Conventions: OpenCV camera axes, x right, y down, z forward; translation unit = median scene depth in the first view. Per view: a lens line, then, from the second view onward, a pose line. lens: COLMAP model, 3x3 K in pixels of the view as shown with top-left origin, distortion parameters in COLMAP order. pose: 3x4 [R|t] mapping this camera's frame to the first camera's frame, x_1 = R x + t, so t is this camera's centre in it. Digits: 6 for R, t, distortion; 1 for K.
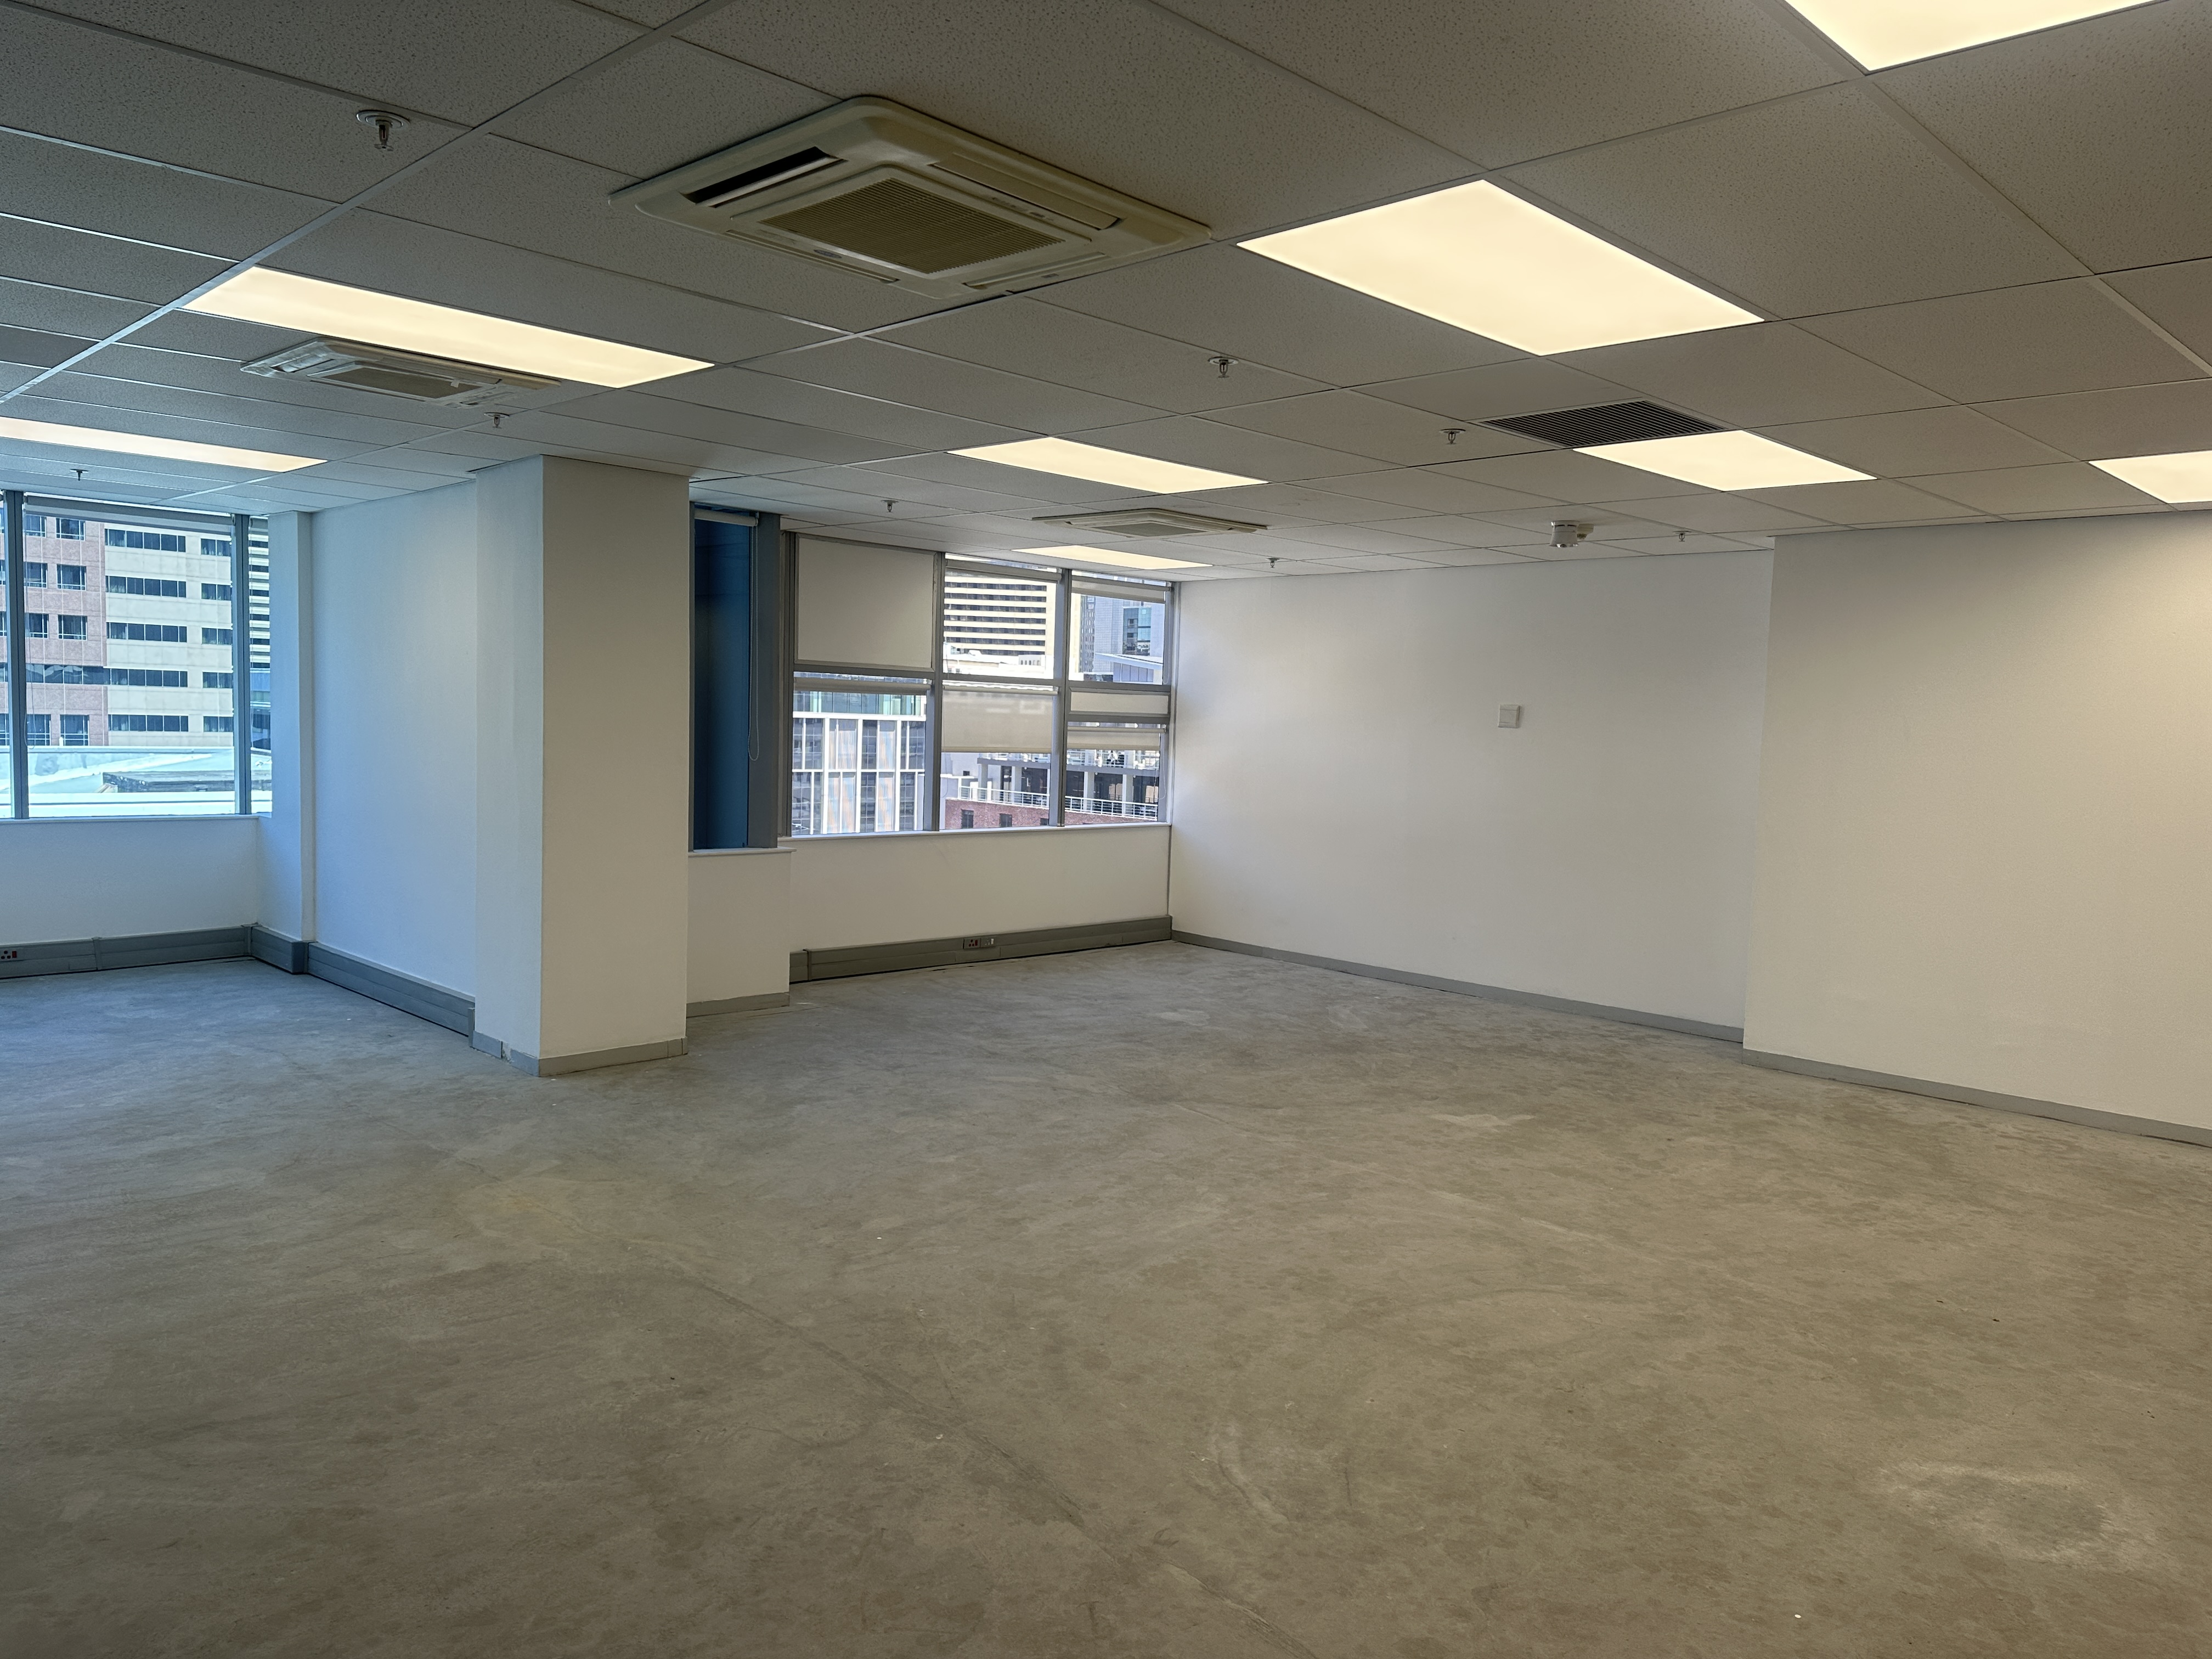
lens RADIAL K [[1529.9, 0, 1095.6], [0, 1529.9, 835.8], [0, 0, 1]] dist [0.028380, -0.038034]
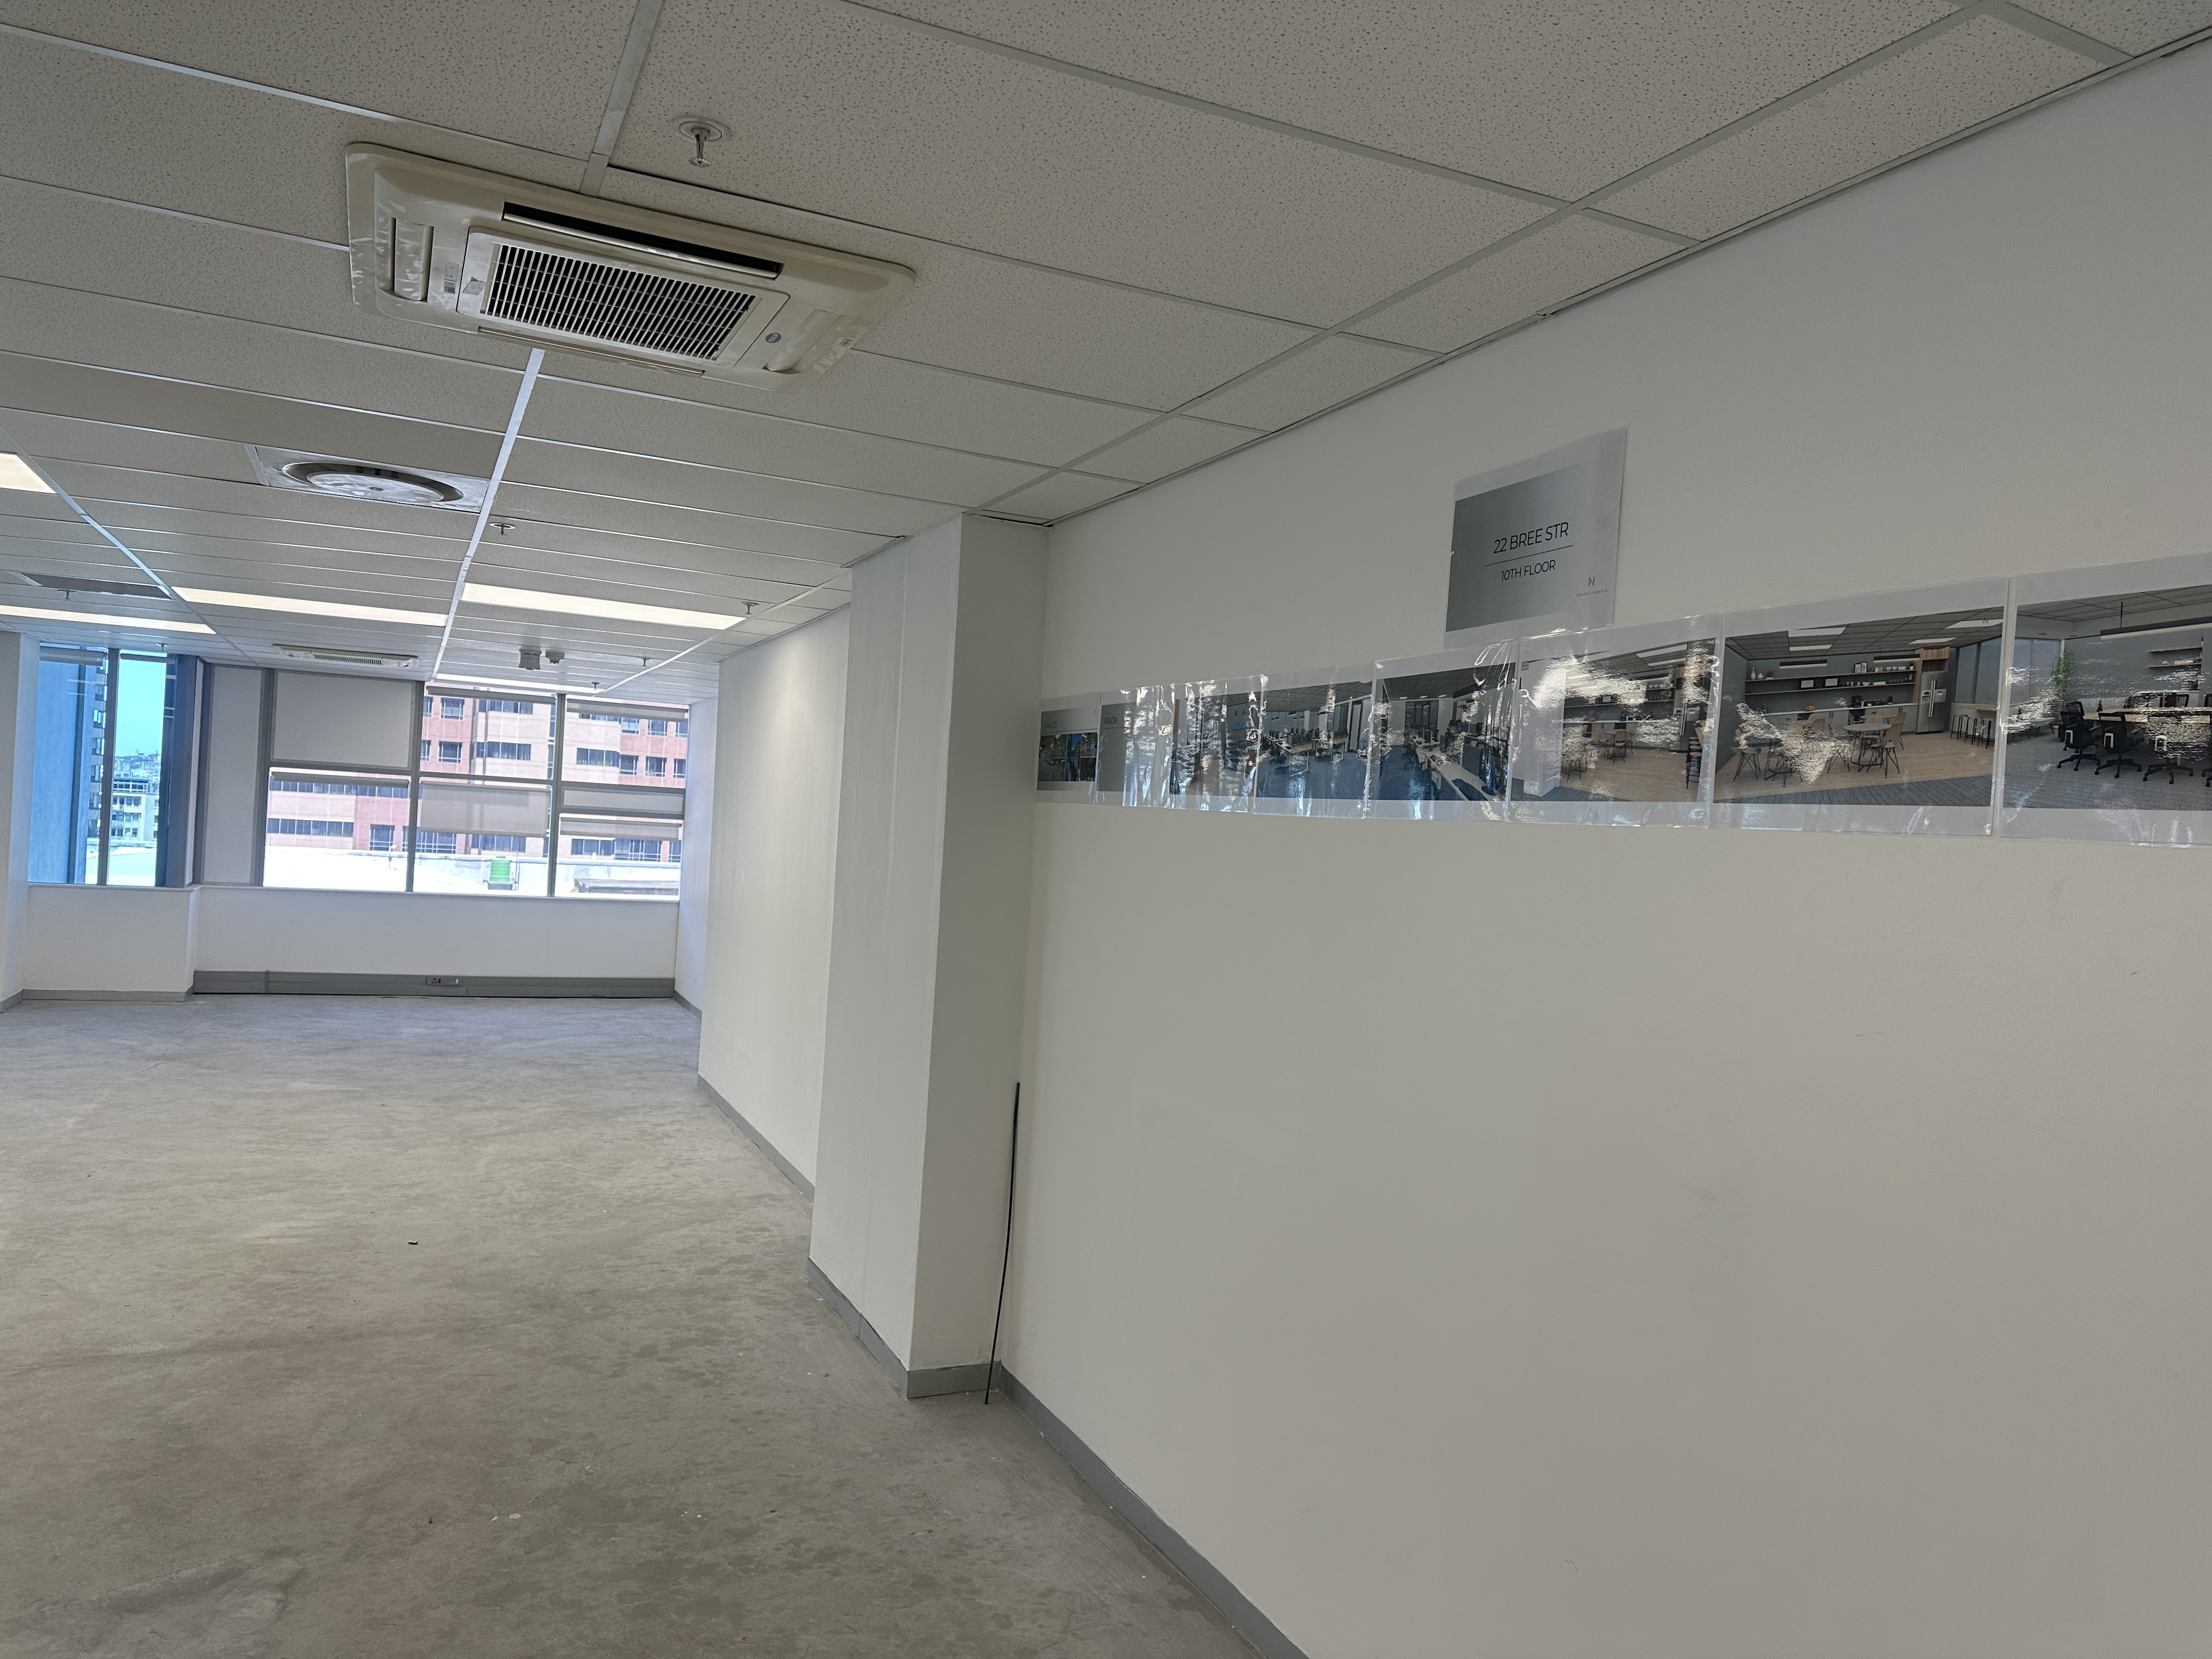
lens RADIAL K [[1529.9, 0, 1102.8], [0, 1529.9, 838.3], [0, 0, 1]] dist [0.028380, -0.038034]
pose [[0.937005, 0.023283, -0.348538, 2.443033], [-0.056003, 0.994883, -0.084096, 0.077097], [0.344797, 0.098317, 0.933514, -0.059203]]
